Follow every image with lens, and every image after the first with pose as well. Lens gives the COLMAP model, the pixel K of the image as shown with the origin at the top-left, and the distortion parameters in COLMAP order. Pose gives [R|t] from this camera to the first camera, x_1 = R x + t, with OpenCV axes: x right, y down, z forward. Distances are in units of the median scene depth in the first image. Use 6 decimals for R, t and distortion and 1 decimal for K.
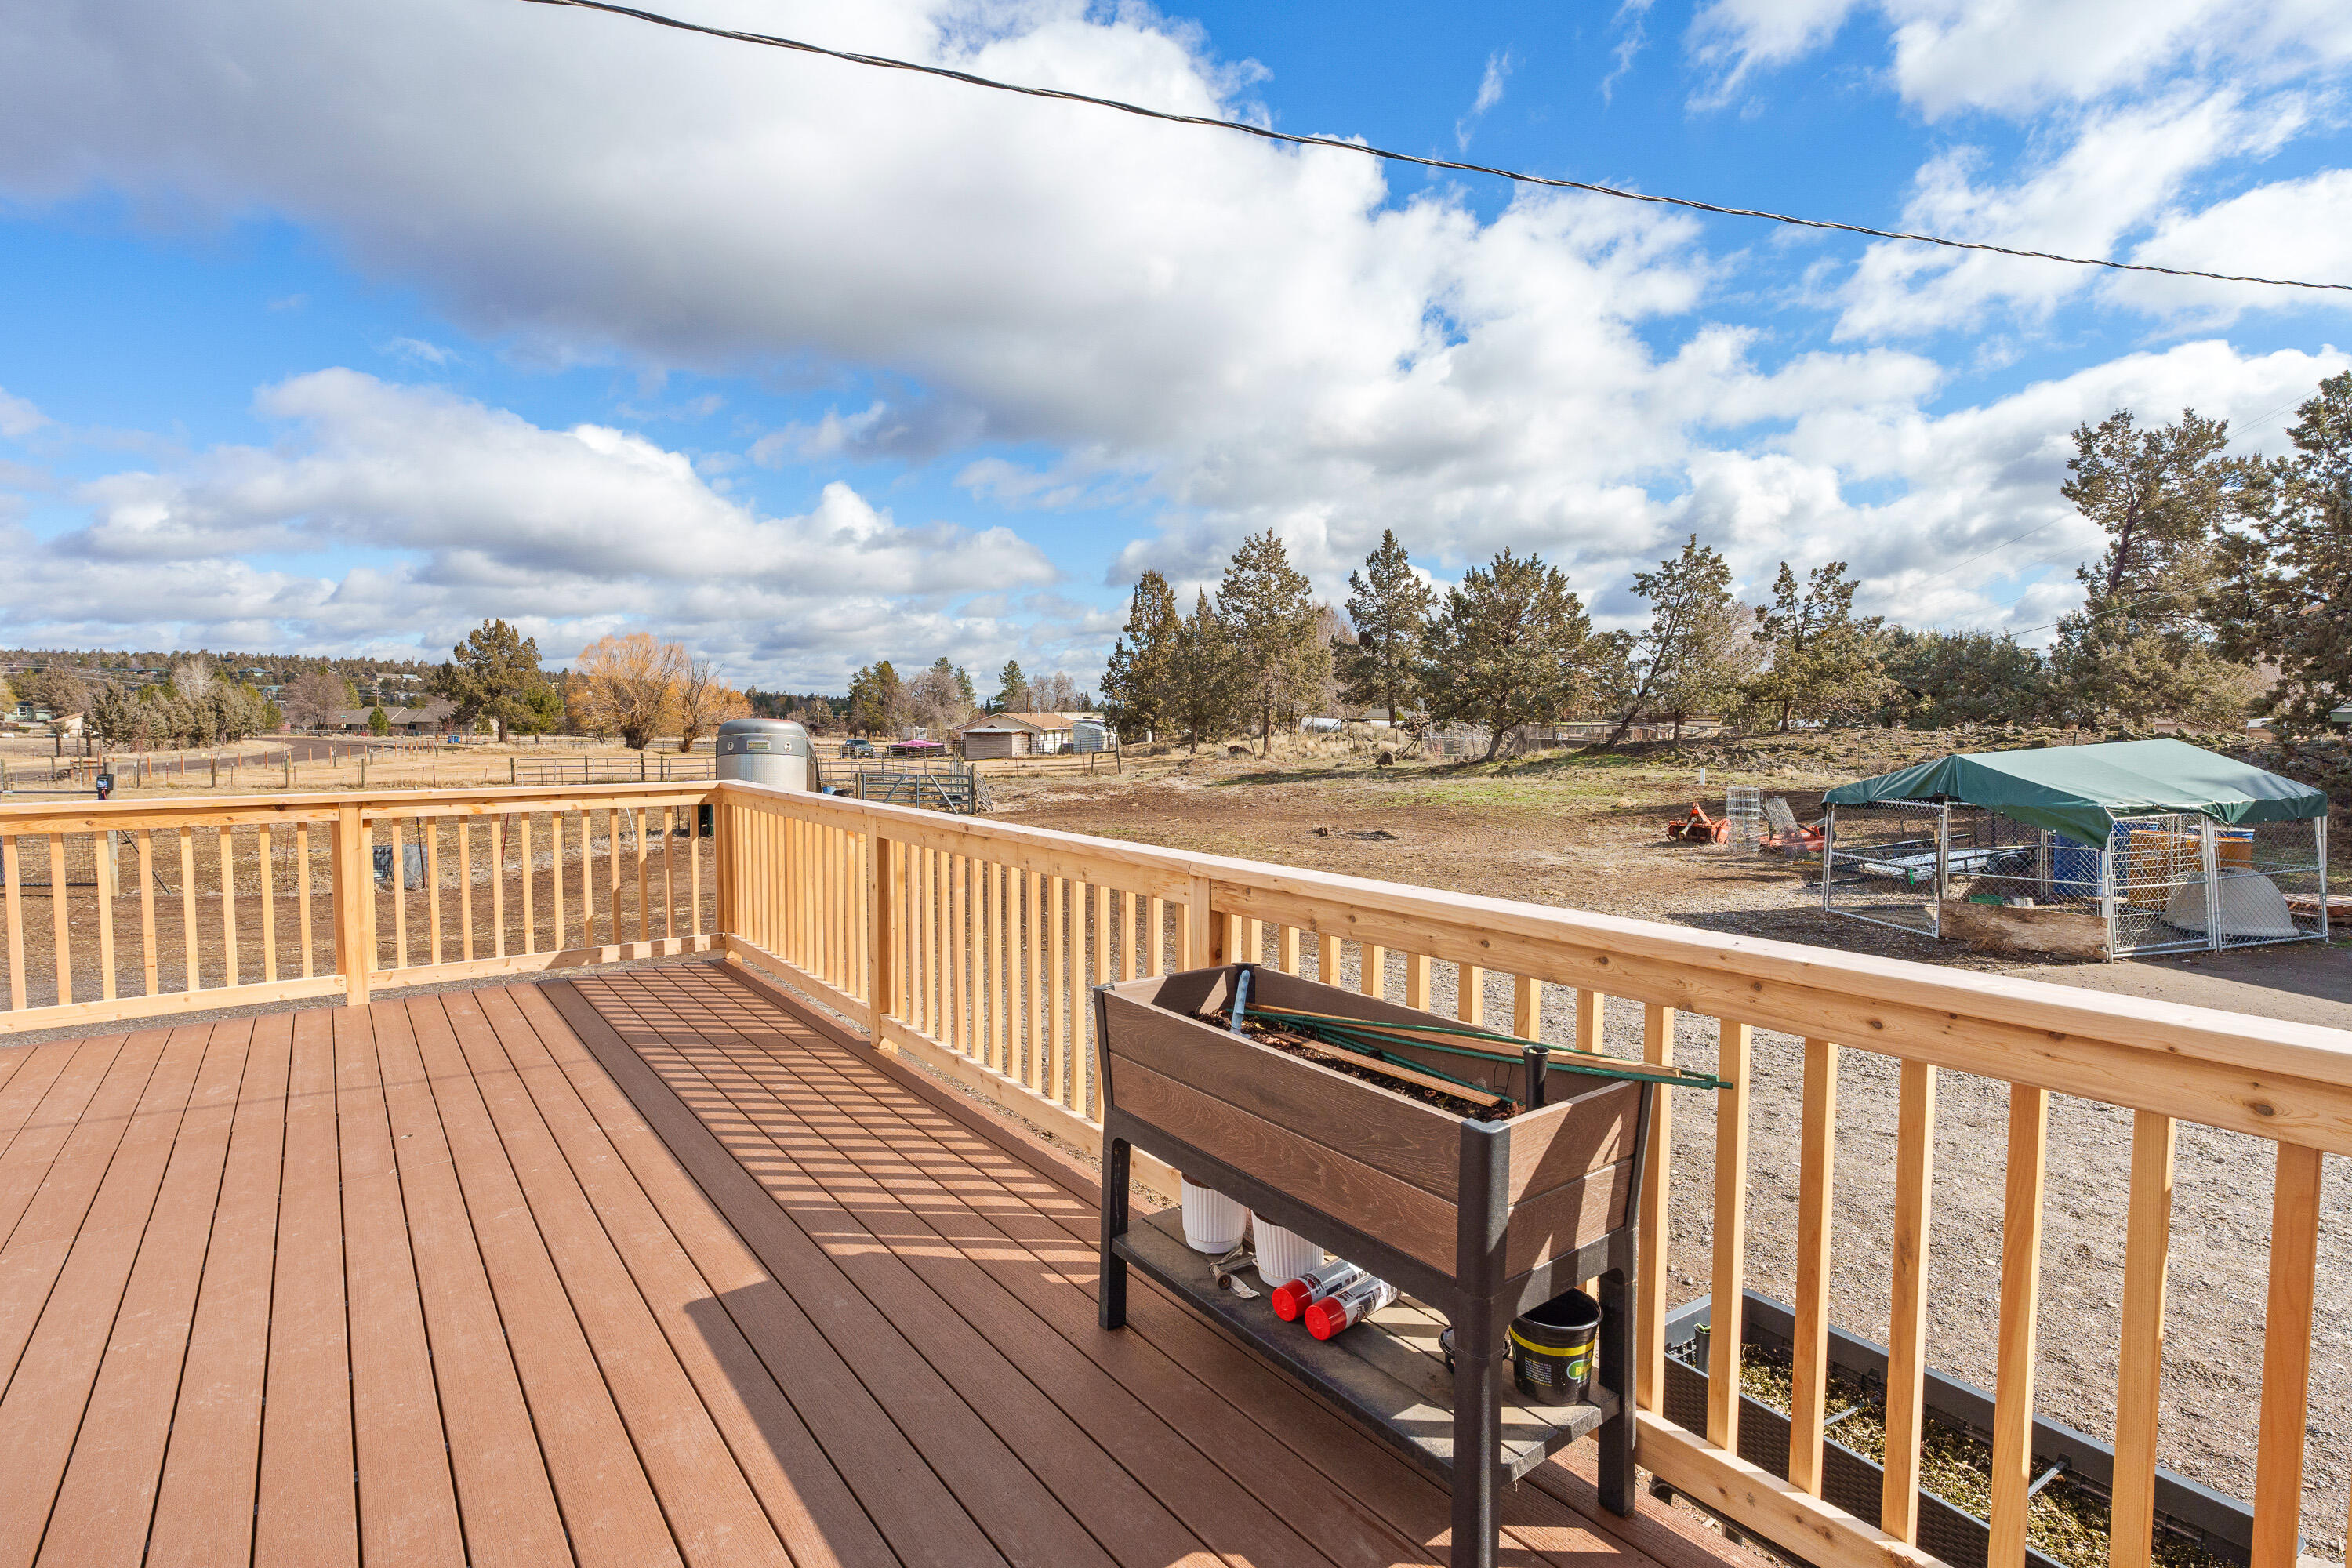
lens RADIAL K [[1162.8, 0, 1176.0], [0, 1162.8, 784.0], [0, 0, 1]] dist [-0.003710, -0.000964]
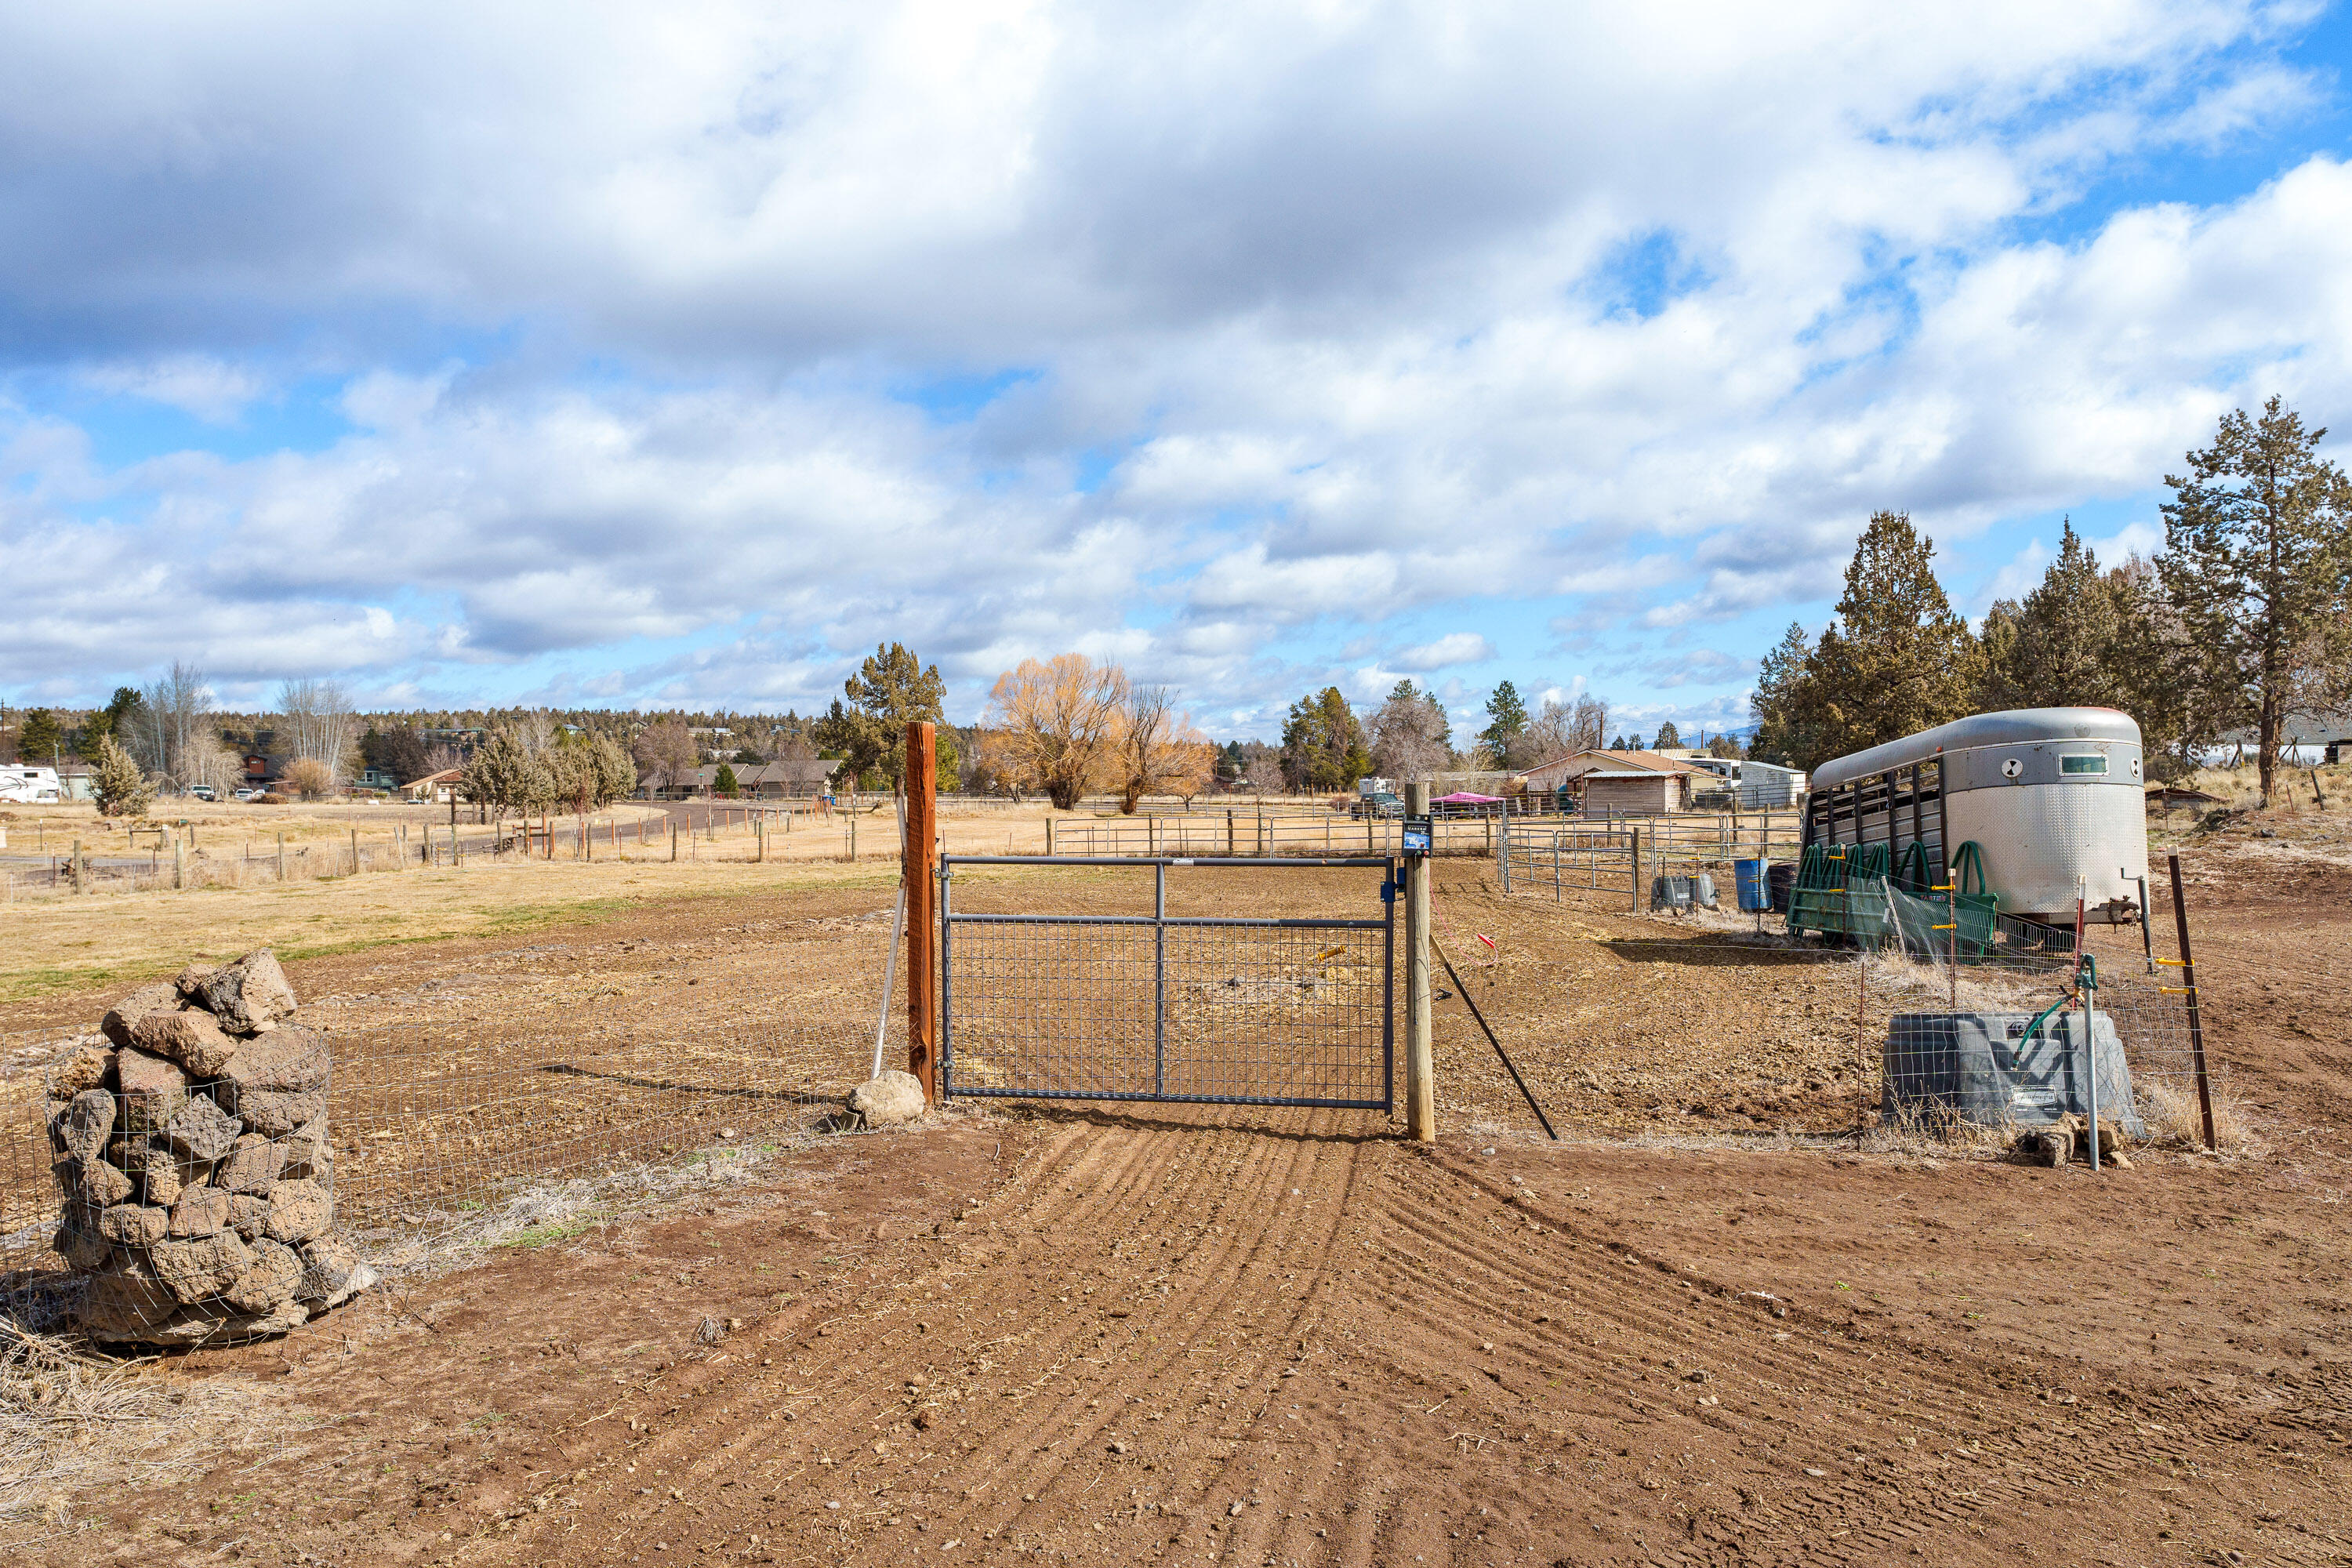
lens RADIAL K [[1599.0, 0, 1155.2], [0, 1599.0, 814.6], [0, 0, 1]] dist [-0.006111, 0.001434]
pose [[0.950439, -0.009634, -0.310763, -0.107305], [0.001081, 0.999616, -0.027681, 0.000715], [0.310911, 0.025973, 0.950084, 0.061479]]
